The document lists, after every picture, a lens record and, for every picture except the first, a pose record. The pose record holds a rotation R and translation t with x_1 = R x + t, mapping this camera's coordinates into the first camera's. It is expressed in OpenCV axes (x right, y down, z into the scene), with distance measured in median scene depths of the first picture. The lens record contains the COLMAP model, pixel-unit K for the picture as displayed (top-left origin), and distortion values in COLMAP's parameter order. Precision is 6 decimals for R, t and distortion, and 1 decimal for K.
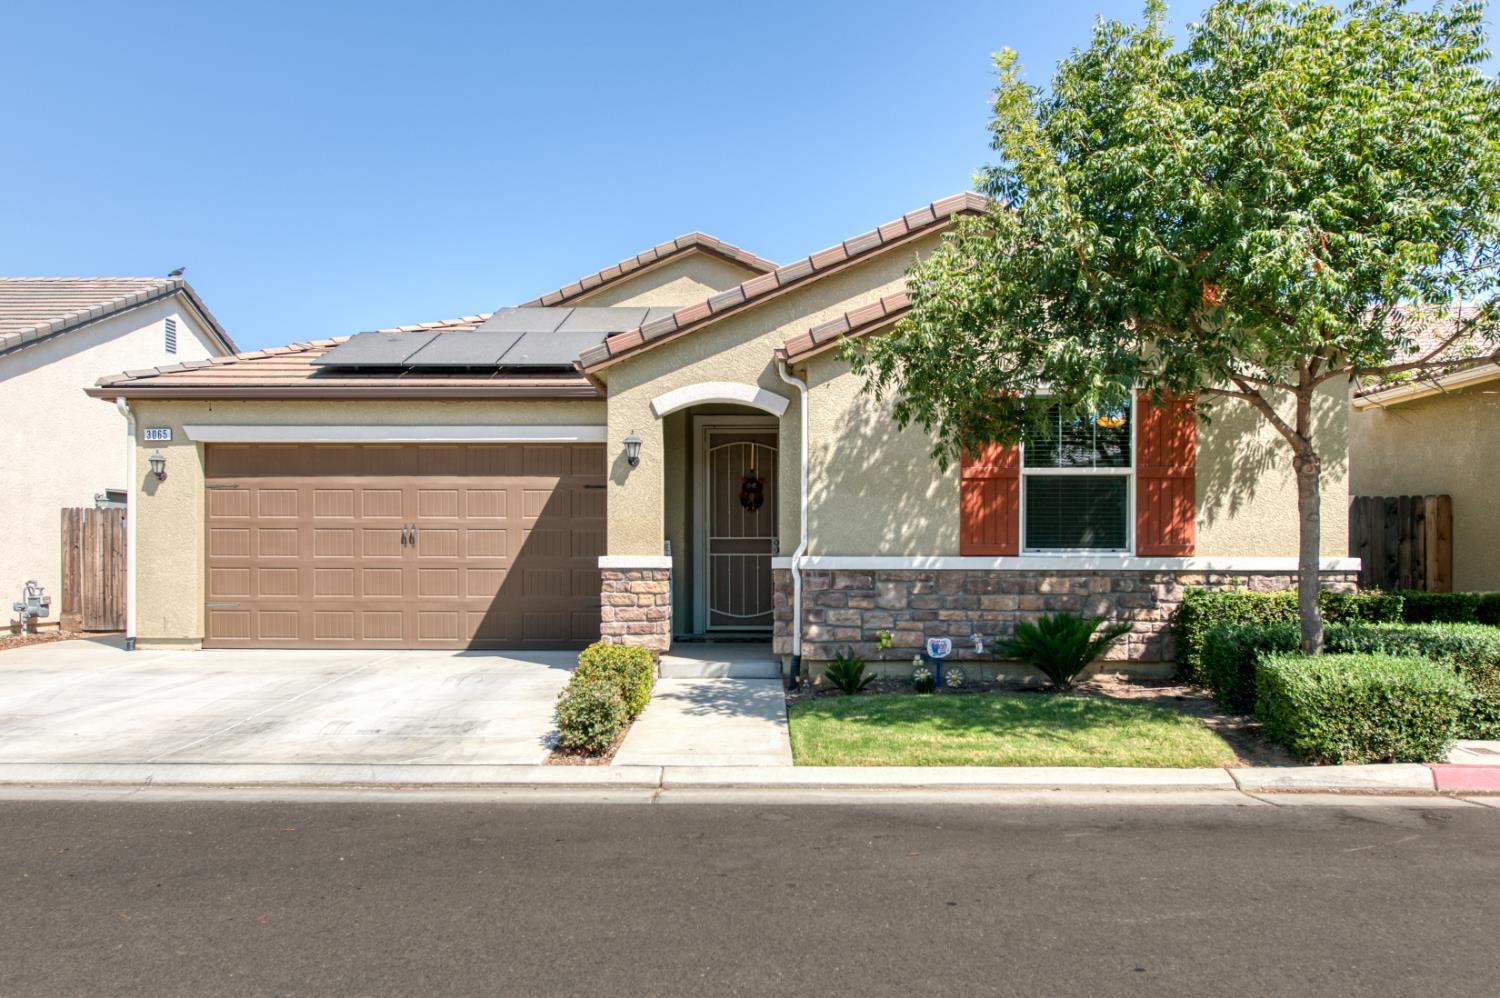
lens RADIAL K [[1103.2, 0, 831.5], [0, 1103.2, 604.5], [0, 0, 1]] dist [0.002324, 0.003986]
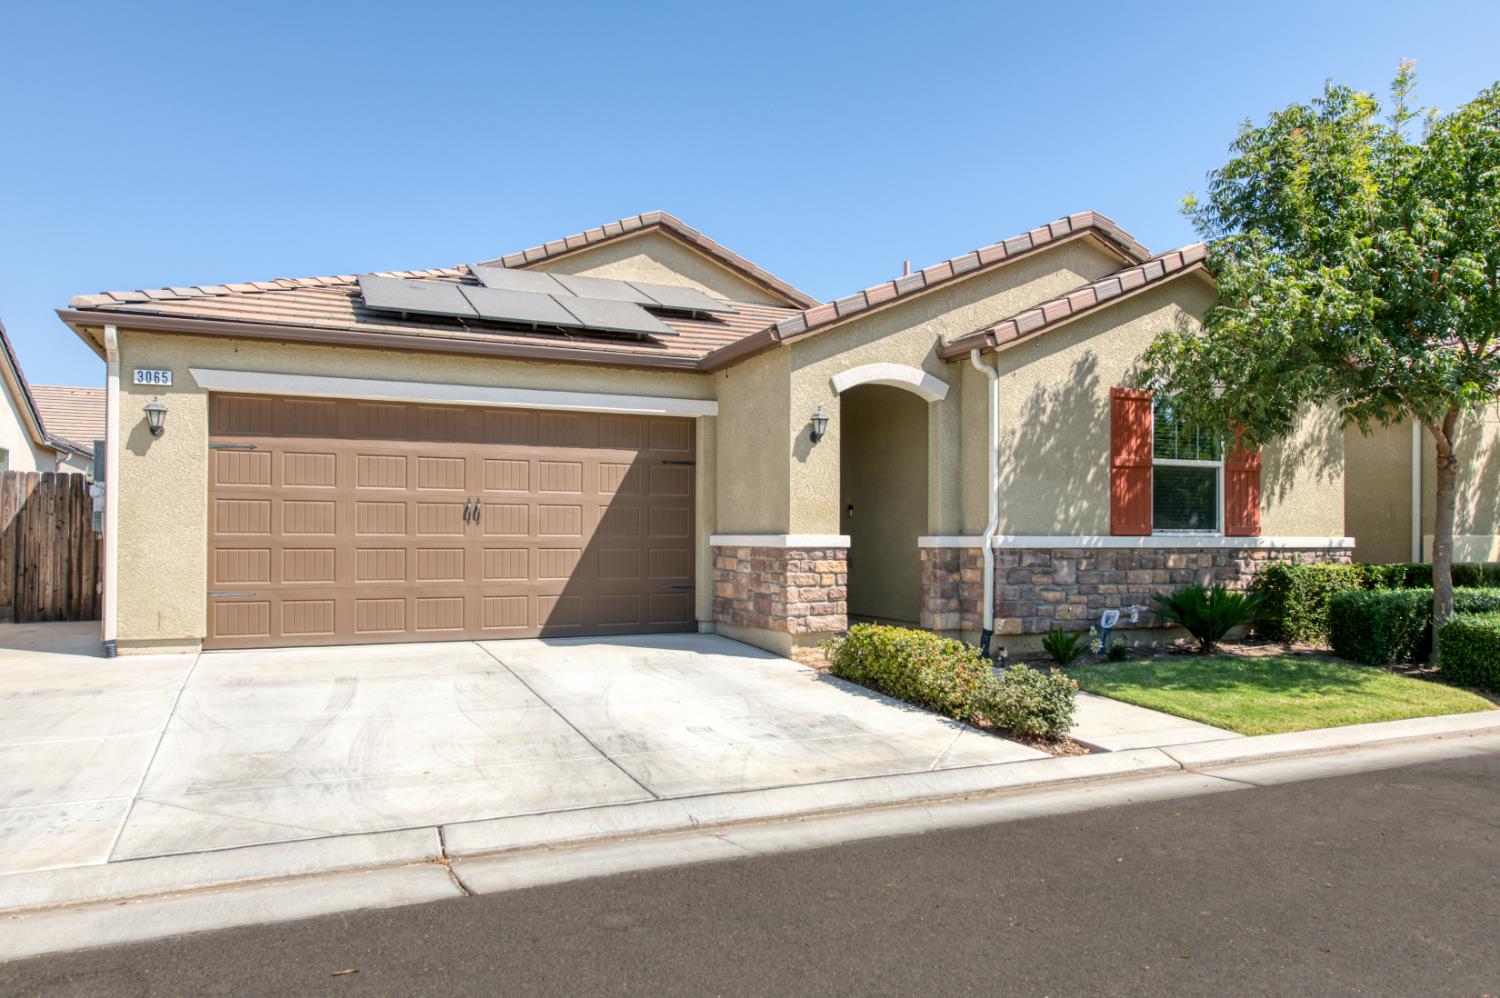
lens RADIAL K [[964.8, 0, 806.4], [0, 964.8, 568.3], [0, 0, 1]] dist [-0.000817, 0.003702]
pose [[0.914854, -0.011988, 0.403606, -0.553666], [0.015835, 0.999855, -0.006195, -0.009659], [-0.403474, 0.012059, 0.914912, 0.232566]]
